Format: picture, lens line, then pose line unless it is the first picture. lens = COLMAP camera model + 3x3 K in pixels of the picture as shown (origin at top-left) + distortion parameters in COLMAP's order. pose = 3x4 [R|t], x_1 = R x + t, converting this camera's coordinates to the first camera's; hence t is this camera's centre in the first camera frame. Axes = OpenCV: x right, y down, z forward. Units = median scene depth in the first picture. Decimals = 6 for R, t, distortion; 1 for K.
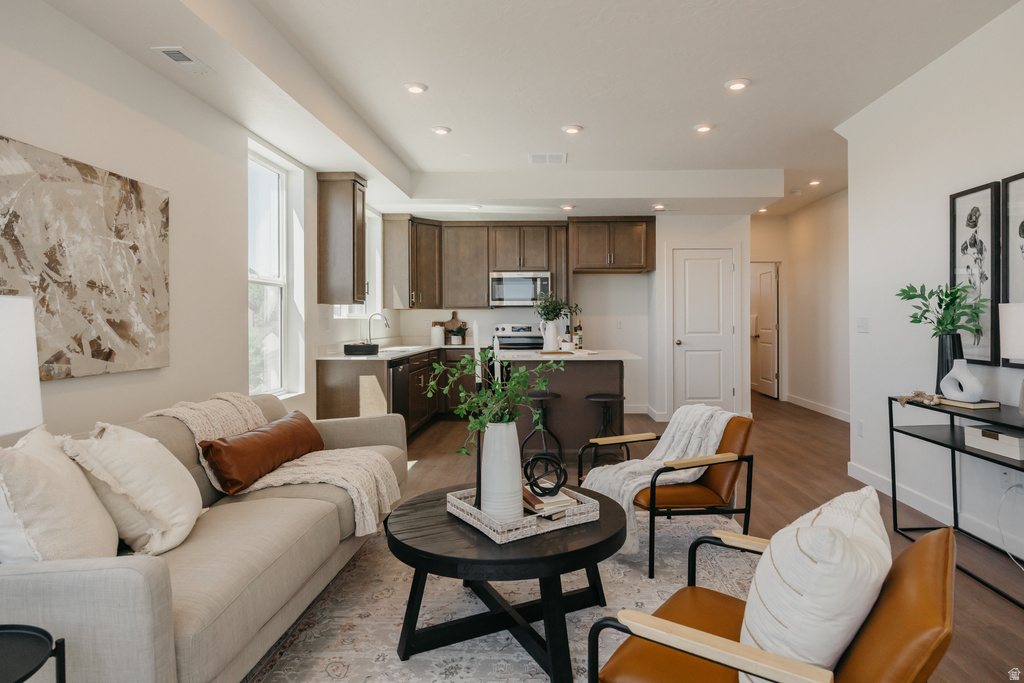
lens RADIAL K [[589.2, 0, 545.6], [0, 589.2, 327.3], [0, 0, 1]] dist [-0.015278, -0.001554]
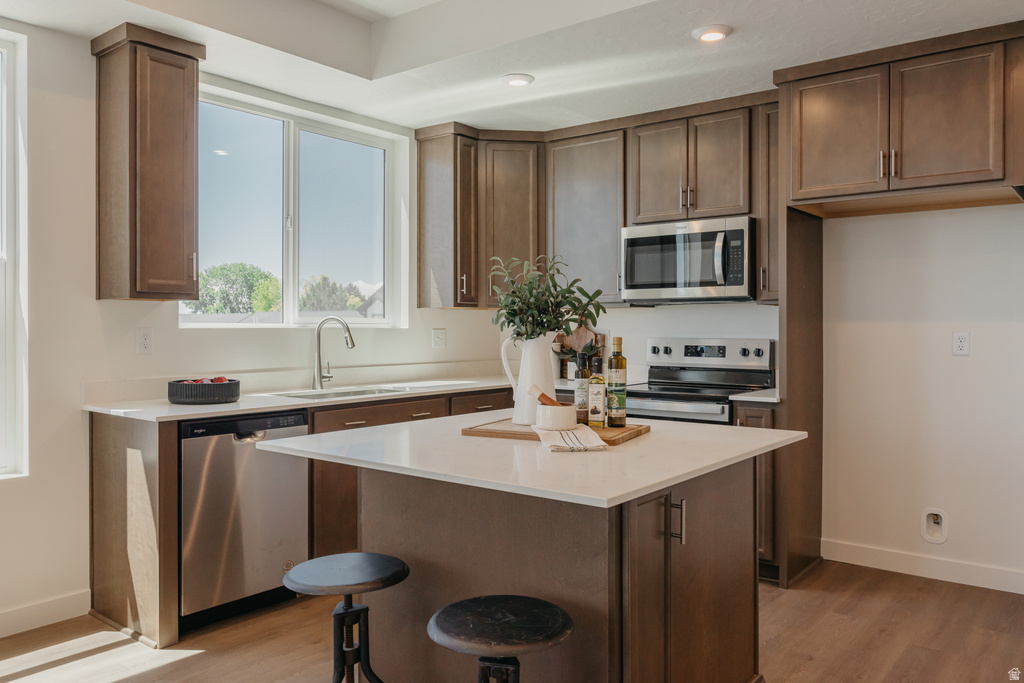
lens RADIAL K [[797.0, 0, 504.5], [0, 797.0, 333.6], [0, 0, 1]] dist [-0.011229, 0.003309]
pose [[0.797213, 0.009261, -0.603627, 0.465223], [-0.009704, 0.999950, 0.002526, -0.024077], [0.603620, 0.003844, 0.797263, 0.993961]]
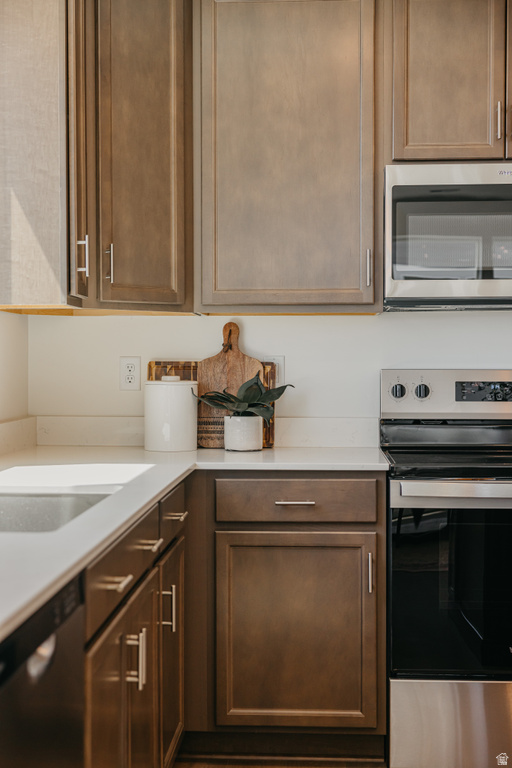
lens RADIAL K [[1200.4, 0, 277.2], [0, 1200.4, 385.9], [0, 0, 1]] dist [-0.005634, 0.000000]
pose [[0.999539, 0.004597, -0.030022, -0.278214], [-0.004194, 0.999900, 0.013475, -0.013887], [0.030081, -0.013343, 0.999458, 1.091403]]
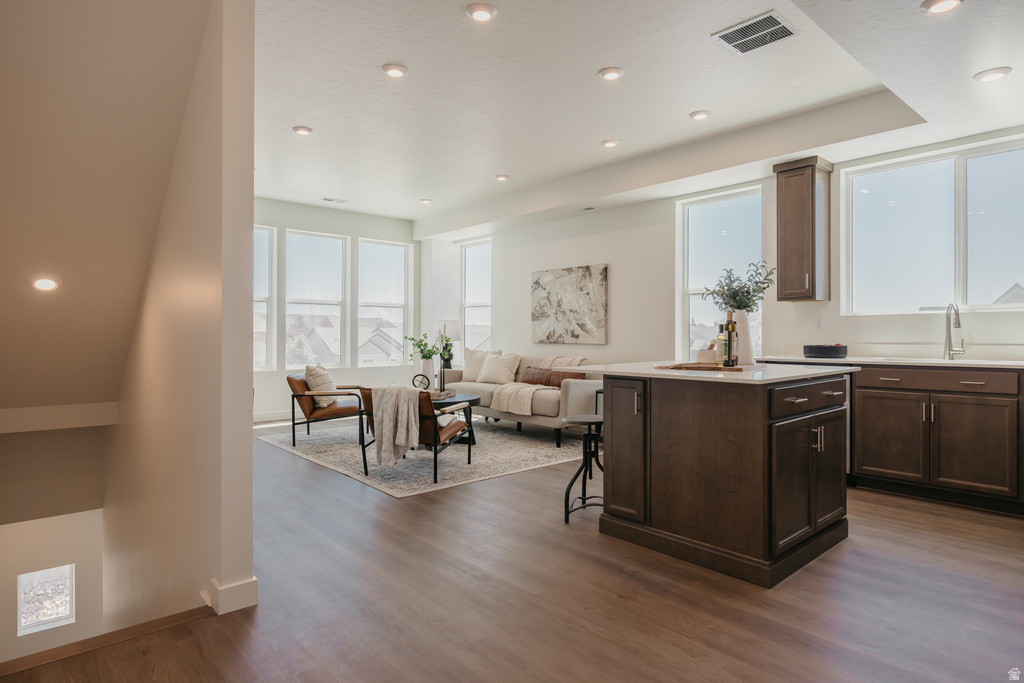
lens RADIAL K [[589.2, 0, 513.0], [0, 589.2, 335.6], [0, 0, 1]] dist [-0.015278, -0.001554]
pose [[-0.743582, 0.001554, -0.668643, 0.948826], [-0.006373, 0.999935, 0.009411, 0.015034], [0.668615, 0.011259, -0.743524, 2.122555]]
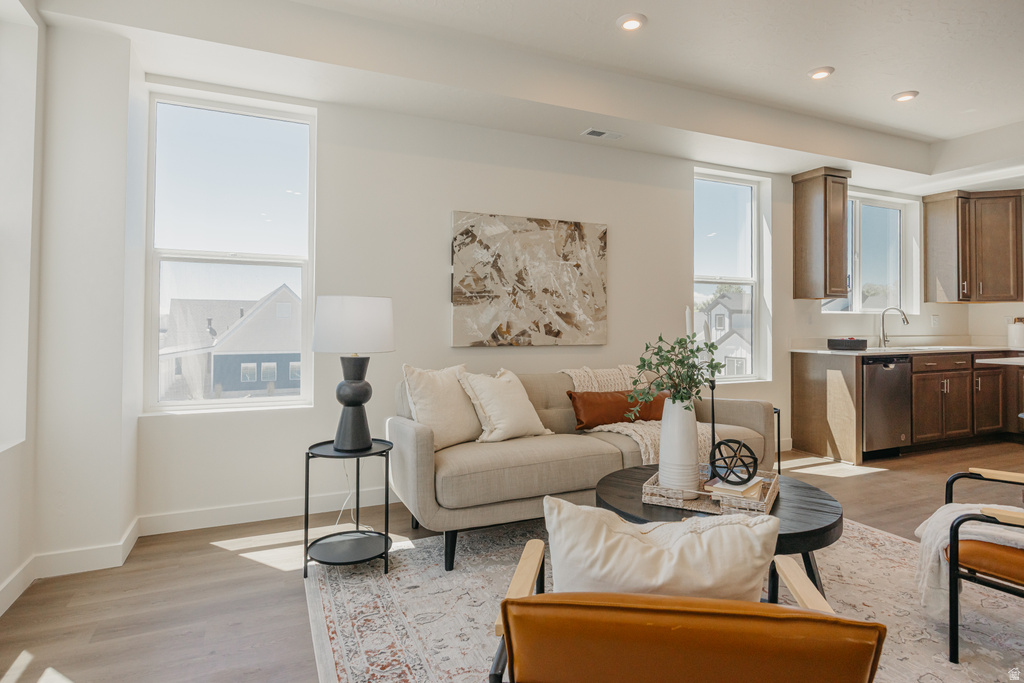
lens RADIAL K [[552.2, 0, 516.3], [0, 552.2, 314.4], [0, 0, 1]] dist [-0.003801, -0.002398]
pose [[0.426377, -0.012167, -0.904464, 0.446243], [-0.011851, 0.999749, -0.019036, 0.018465], [0.904468, 0.018835, 0.426126, 0.187341]]
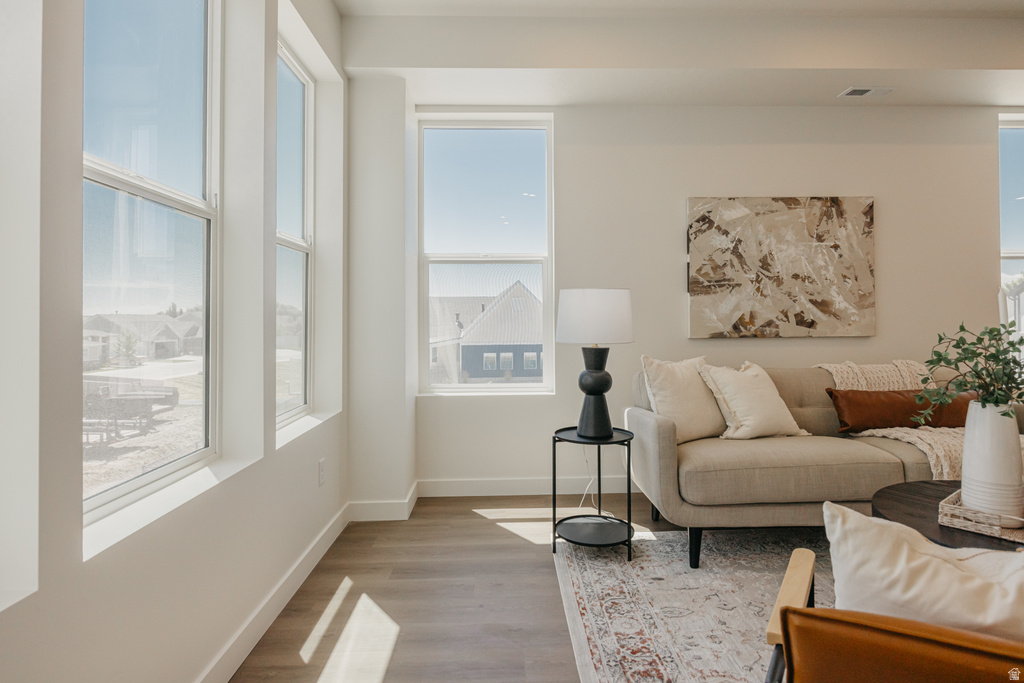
lens RADIAL K [[552.2, 0, 517.4], [0, 552.2, 311.8], [0, 0, 1]] dist [-0.003801, -0.002398]
pose [[0.039858, -0.007126, -0.999180, 0.445533], [0.000916, 0.999974, -0.007095, 0.019862], [0.999205, -0.000632, 0.039864, 0.168436]]
